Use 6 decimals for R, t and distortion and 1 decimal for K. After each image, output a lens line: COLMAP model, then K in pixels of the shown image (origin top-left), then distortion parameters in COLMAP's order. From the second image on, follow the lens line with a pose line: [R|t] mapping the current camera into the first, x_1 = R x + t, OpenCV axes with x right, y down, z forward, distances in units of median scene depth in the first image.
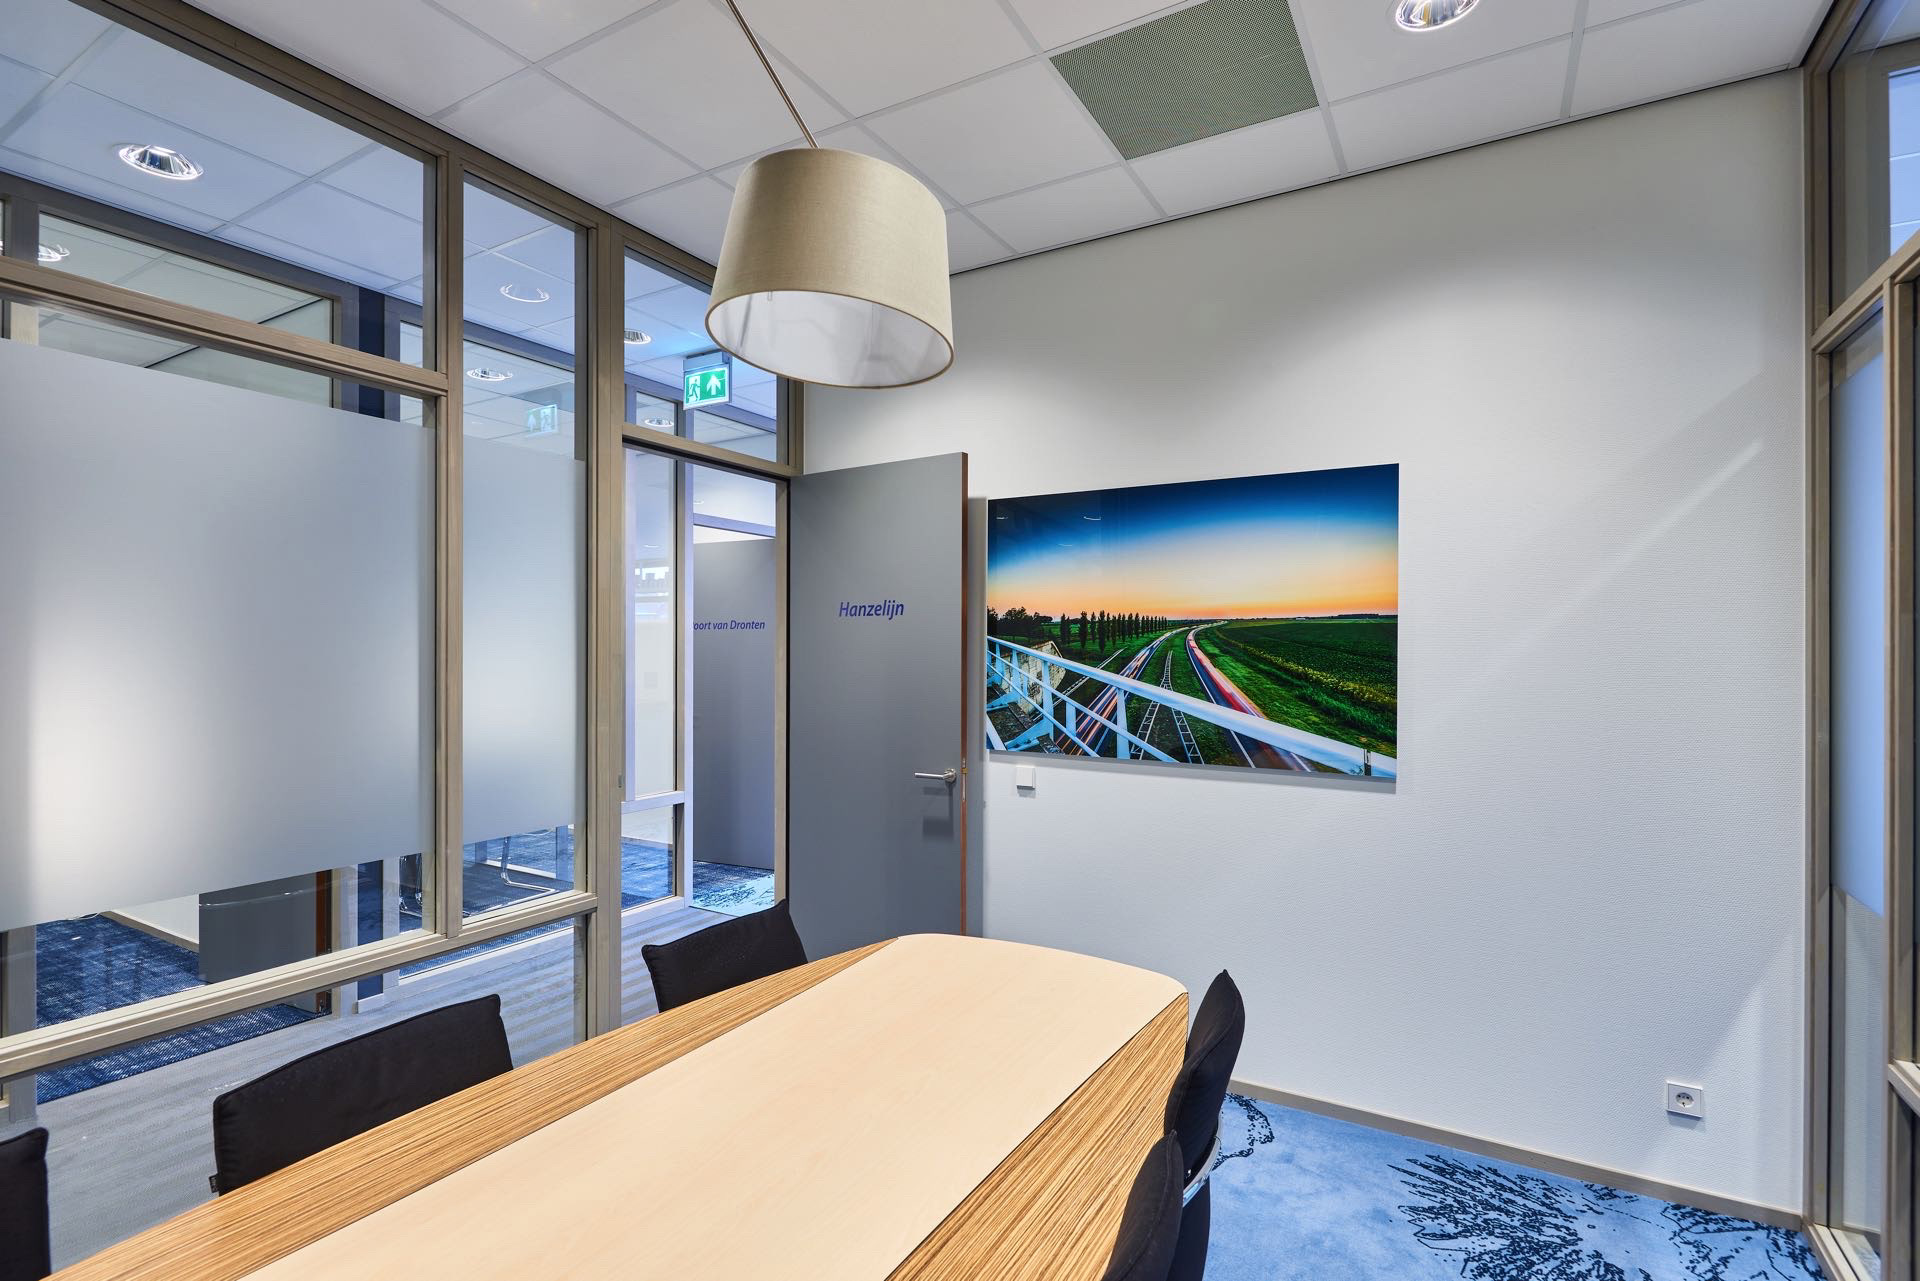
lens RADIAL K [[907.7, 0, 960.0], [0, 907.7, 640.5], [0, 0, 1]] dist [-0.003653, -0.000956]
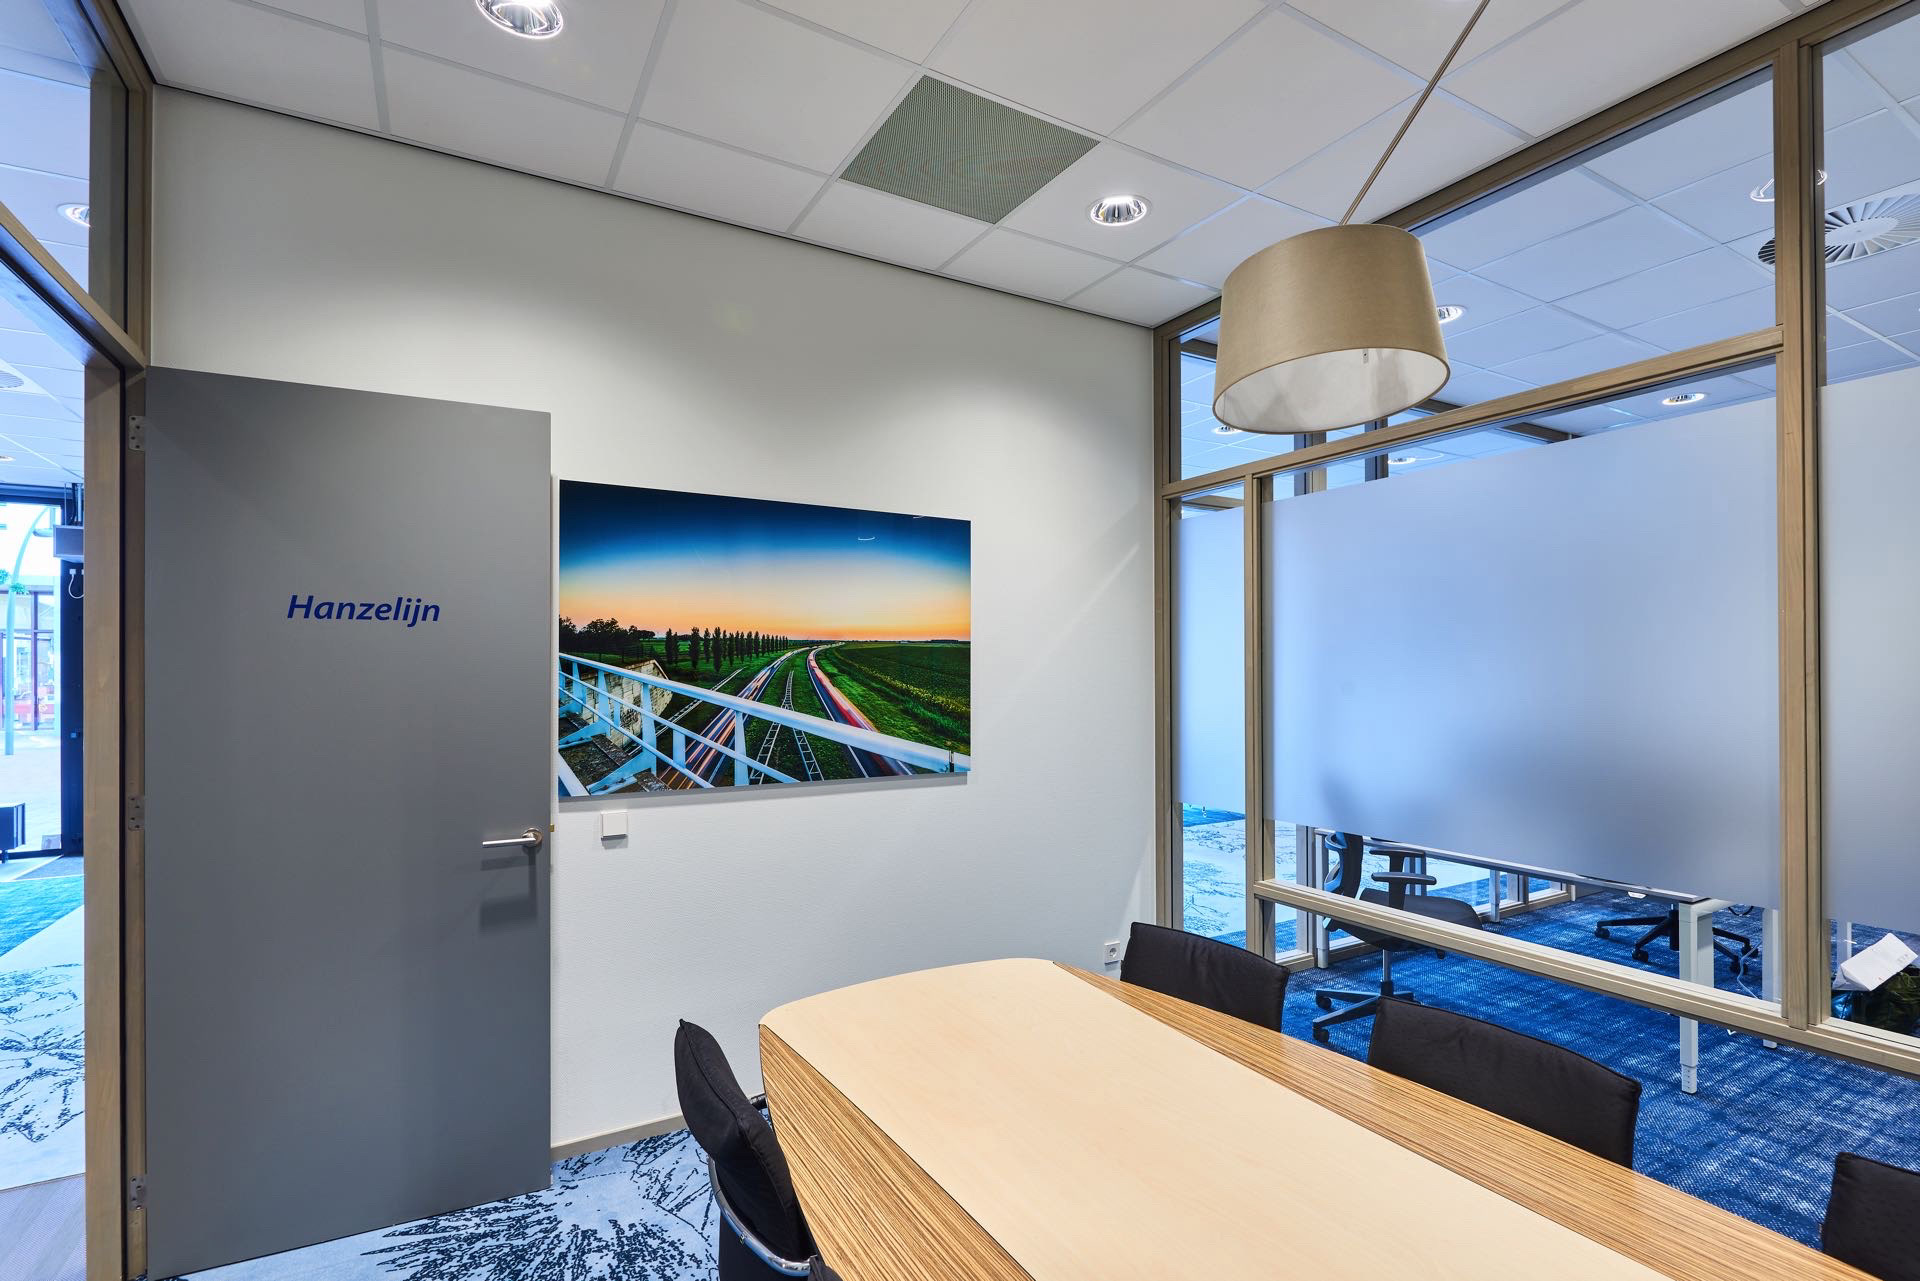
lens RADIAL K [[930.1, 0, 963.6], [0, 930.1, 651.5], [0, 0, 1]] dist [0.025907, -0.000166]
pose [[0.477314, 0.015160, 0.878602, -0.556048], [-0.005806, 0.999884, -0.014099, 0.003478], [-0.878714, 0.001628, 0.477346, 0.333588]]
